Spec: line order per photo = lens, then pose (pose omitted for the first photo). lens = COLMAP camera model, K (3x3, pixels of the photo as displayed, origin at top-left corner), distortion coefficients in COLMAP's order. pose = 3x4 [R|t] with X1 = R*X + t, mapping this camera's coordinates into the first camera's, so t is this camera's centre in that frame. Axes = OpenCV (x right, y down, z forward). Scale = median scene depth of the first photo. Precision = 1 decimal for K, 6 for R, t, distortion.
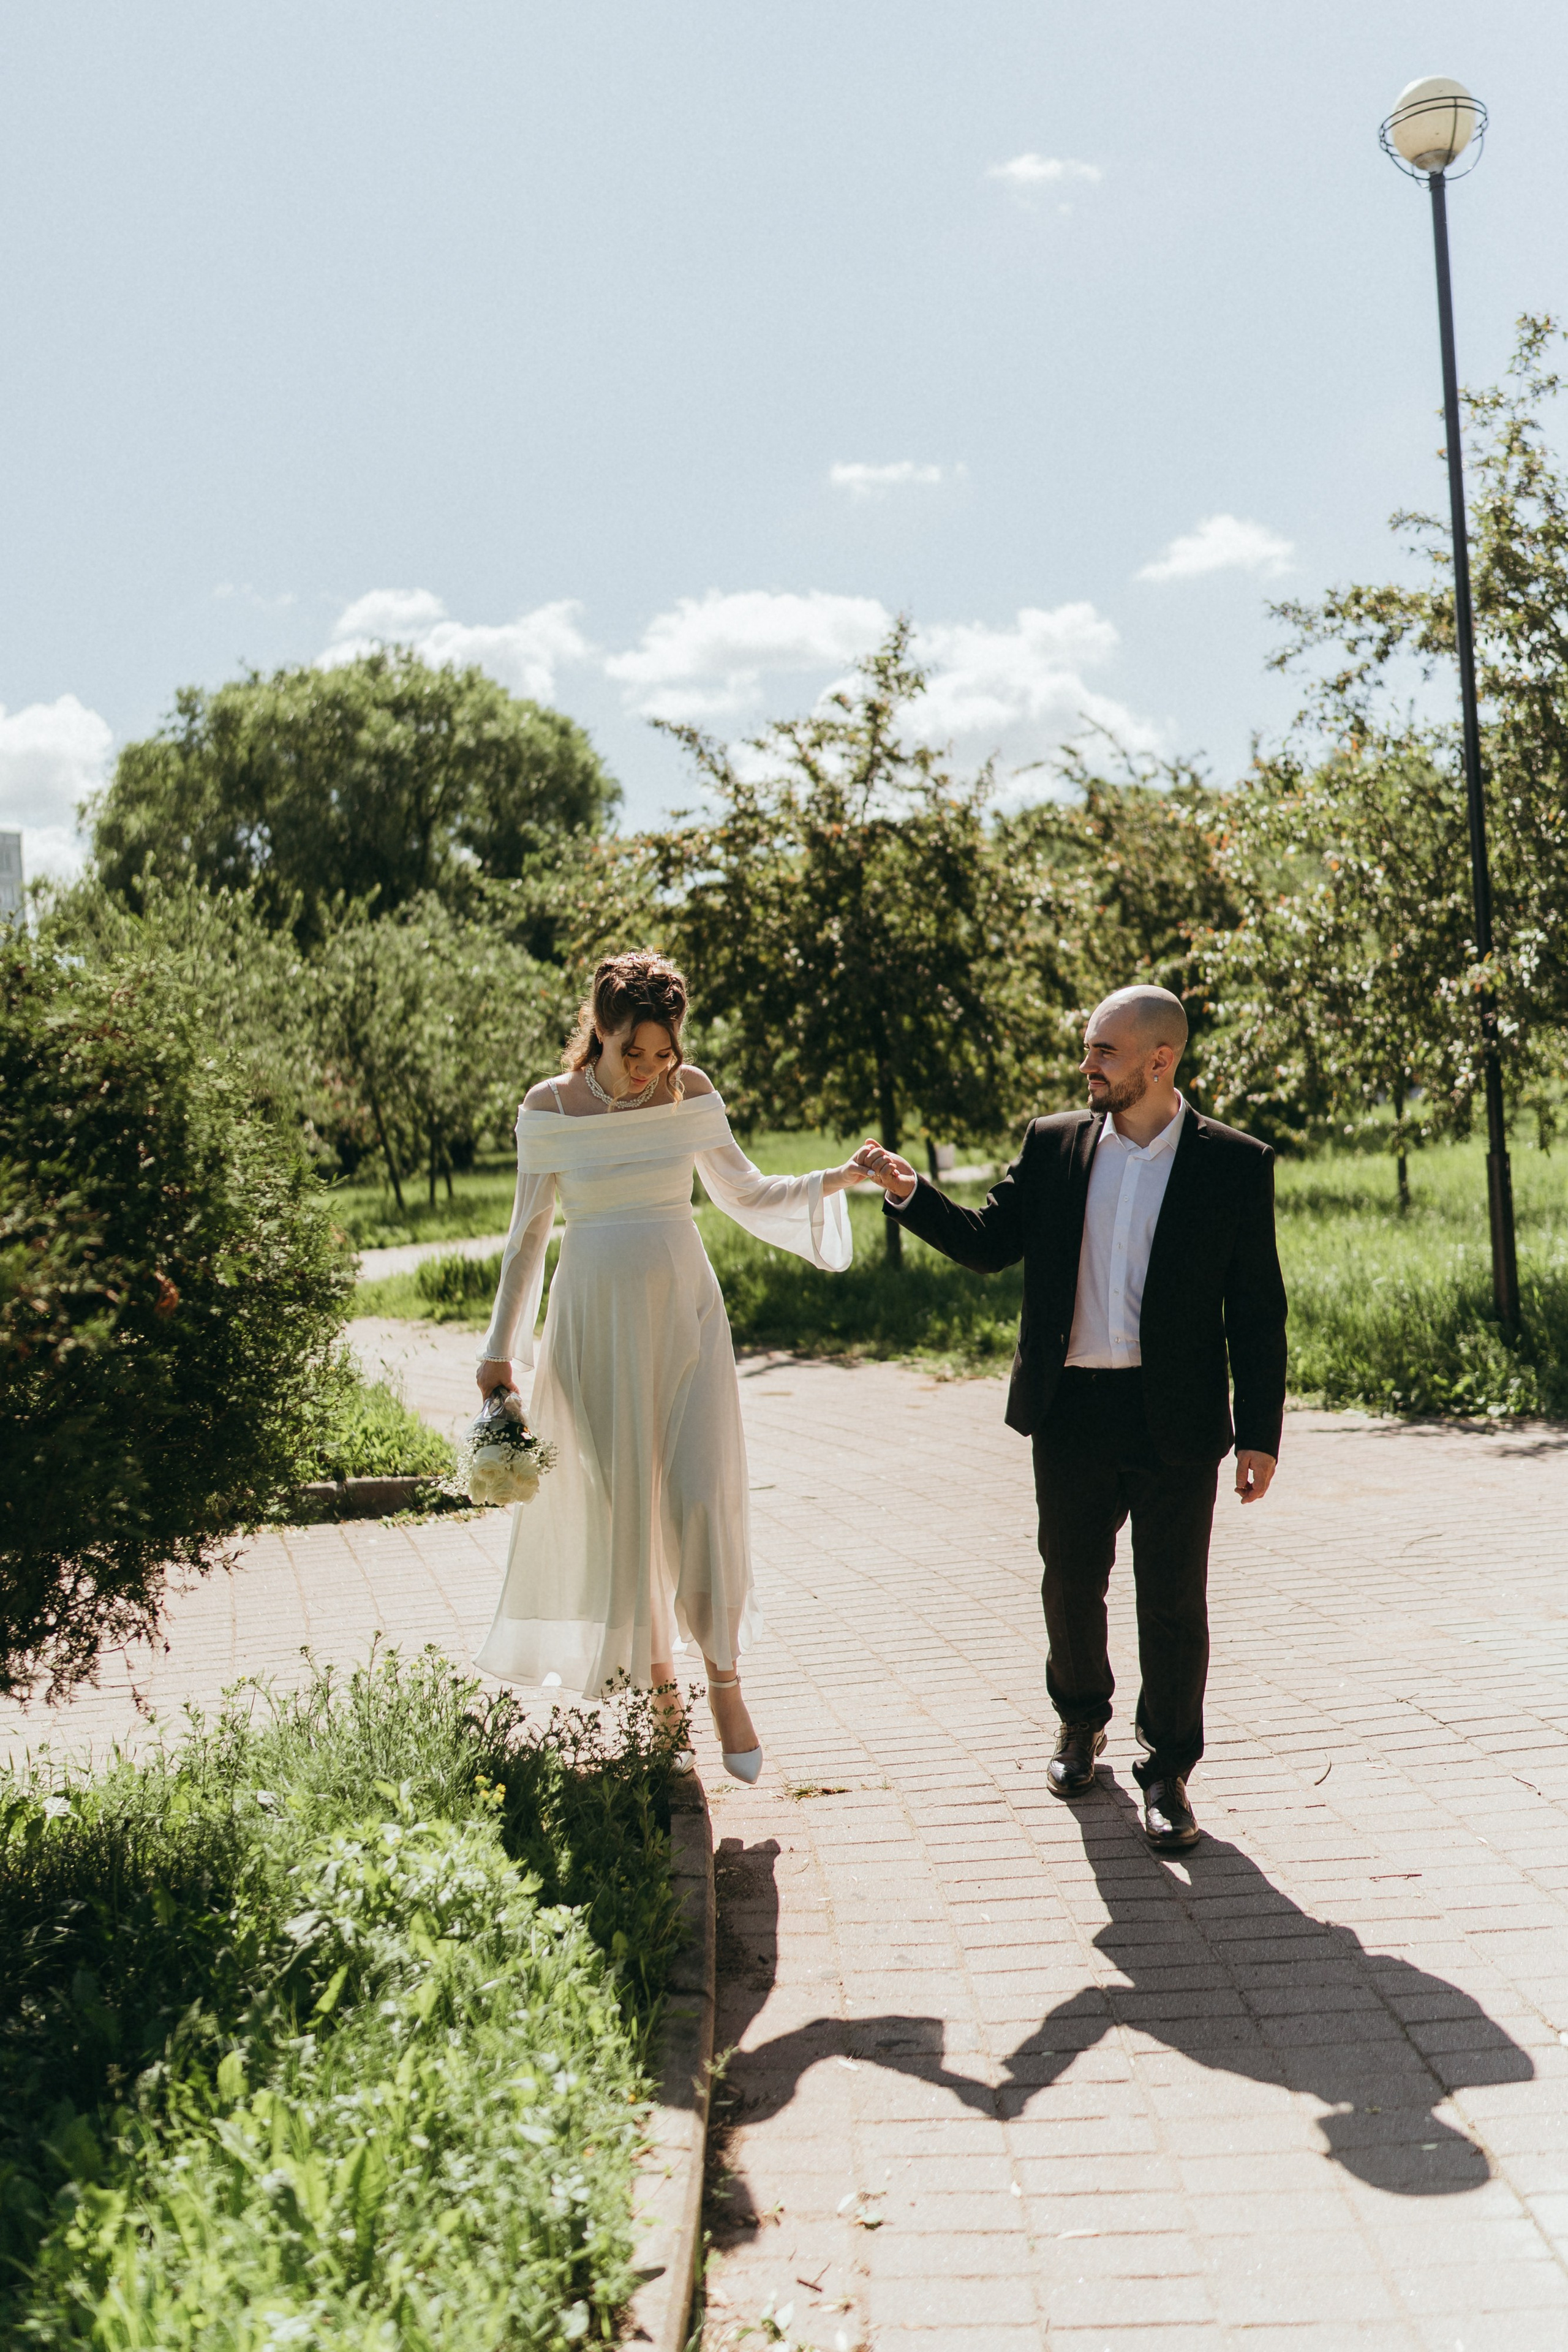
lens RADIAL K [[2364.4, 0, 784.0], [0, 2364.4, 1176.0], [0, 0, 1]] dist [-0.011136, -0.003881]
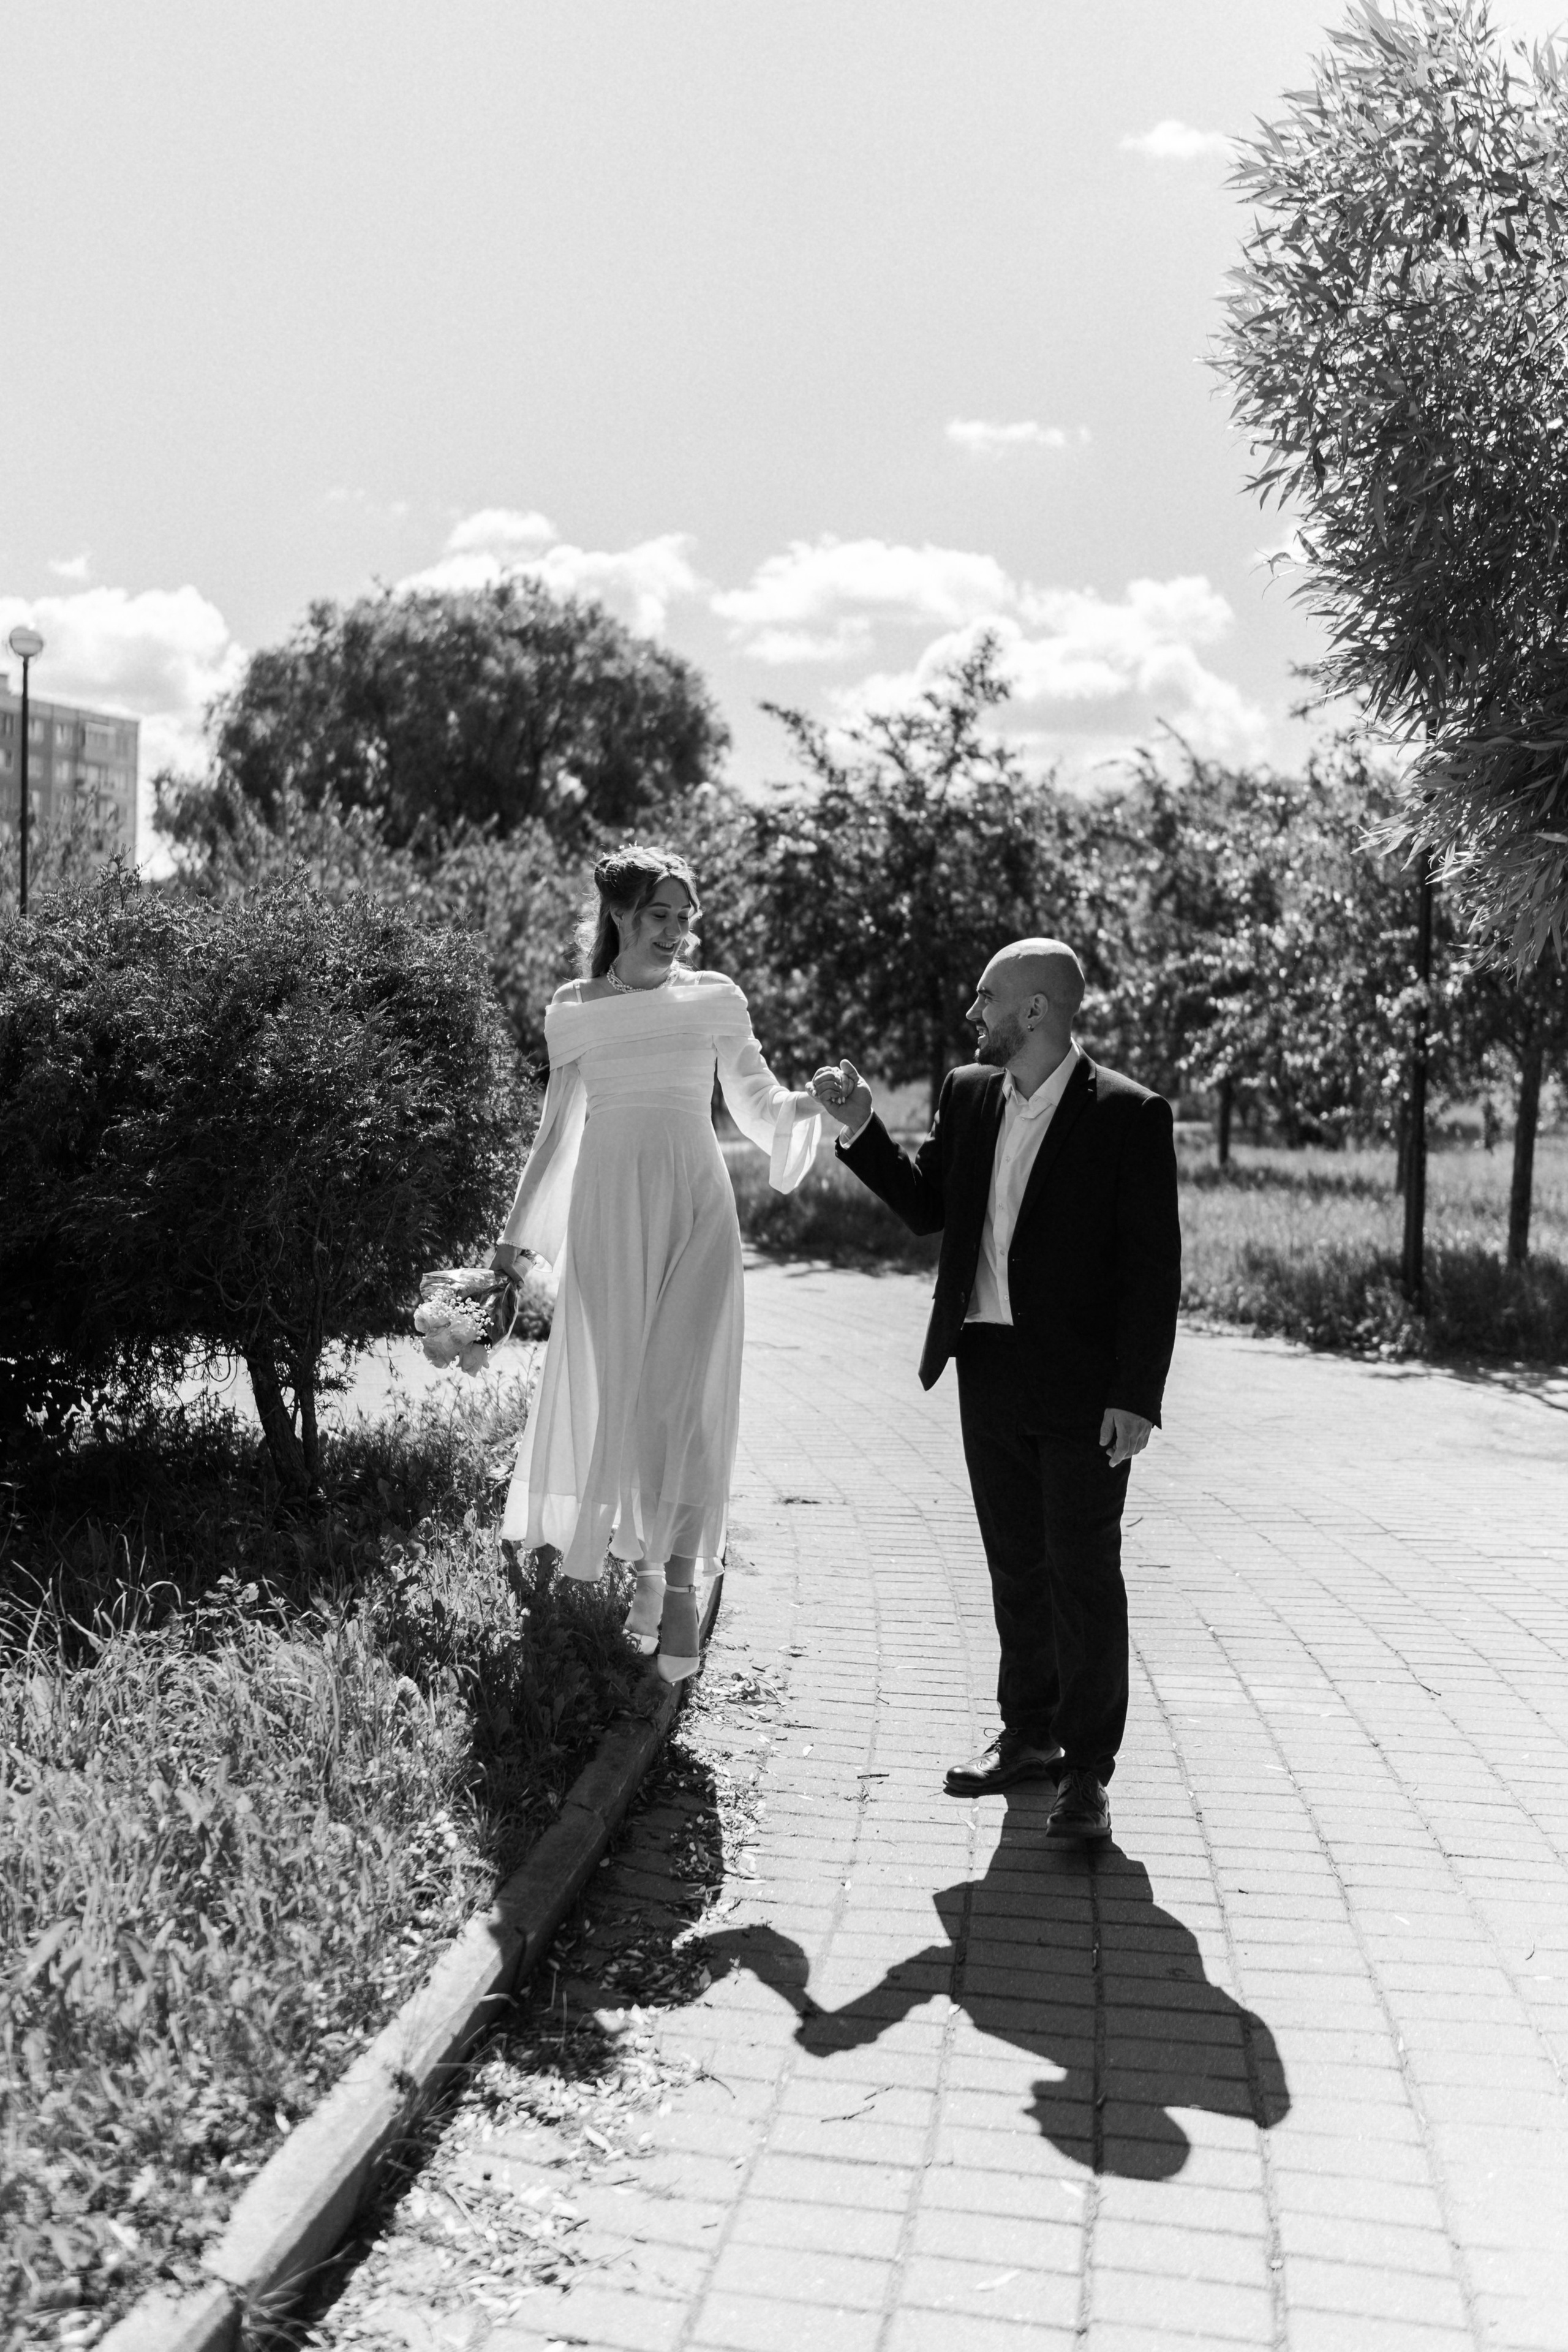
lens RADIAL K [[2426.5, 0, 784.0], [0, 2426.5, 1176.0], [0, 0, 1]] dist [-0.006600, -0.001308]
pose [[0.995327, 0.092032, -0.029214, 0.008996], [-0.091402, 0.995566, 0.022230, 0.005639], [0.031130, -0.019456, 0.999326, -0.163404]]
